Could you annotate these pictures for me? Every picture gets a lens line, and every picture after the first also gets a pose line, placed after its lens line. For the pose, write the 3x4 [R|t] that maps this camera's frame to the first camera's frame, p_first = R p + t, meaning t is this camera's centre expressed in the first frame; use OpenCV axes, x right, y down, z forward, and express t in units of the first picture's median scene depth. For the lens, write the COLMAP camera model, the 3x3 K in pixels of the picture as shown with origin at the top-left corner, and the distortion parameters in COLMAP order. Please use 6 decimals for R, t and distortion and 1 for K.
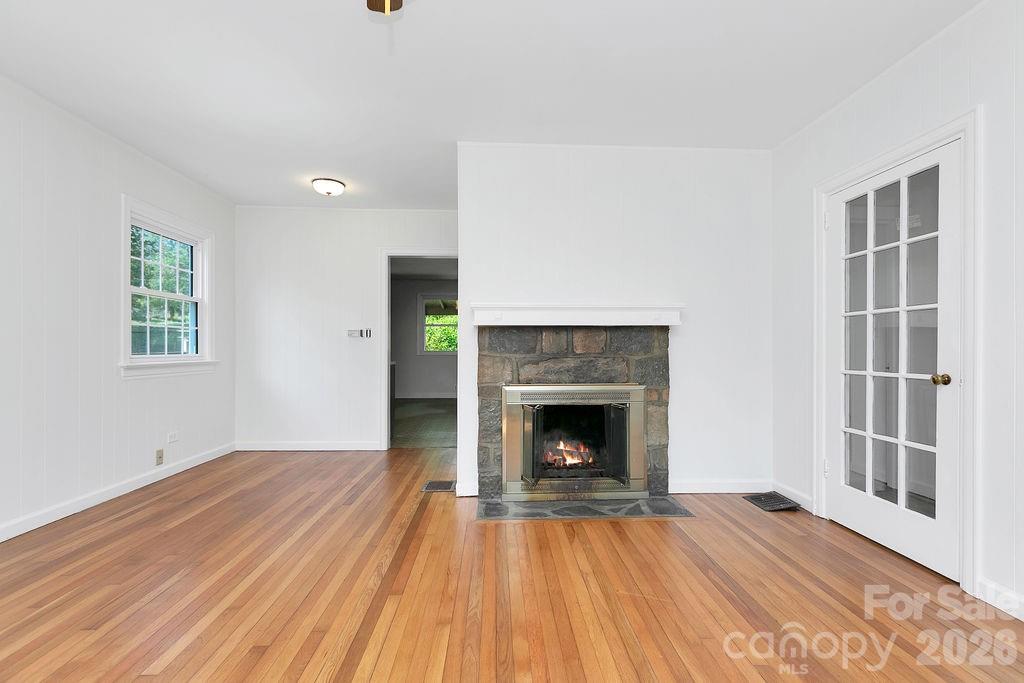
lens RADIAL K [[465.6, 0, 511.7], [0, 465.6, 347.7], [0, 0, 1]] dist [0.007039, -0.001959]
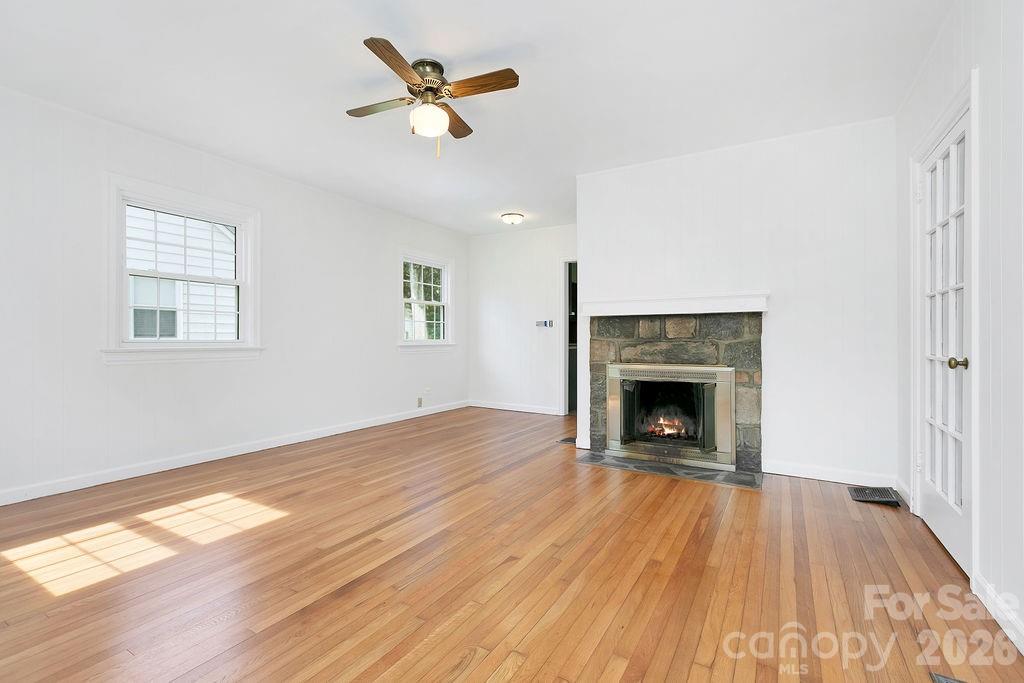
lens RADIAL K [[465.6, 0, 505.6], [0, 465.6, 331.5], [0, 0, 1]] dist [0.007039, -0.001959]
pose [[0.829149, -0.008084, -0.558969, 0.453022], [0.002750, 0.999942, -0.010383, 0.006963], [0.559021, 0.007072, 0.829124, -0.193626]]
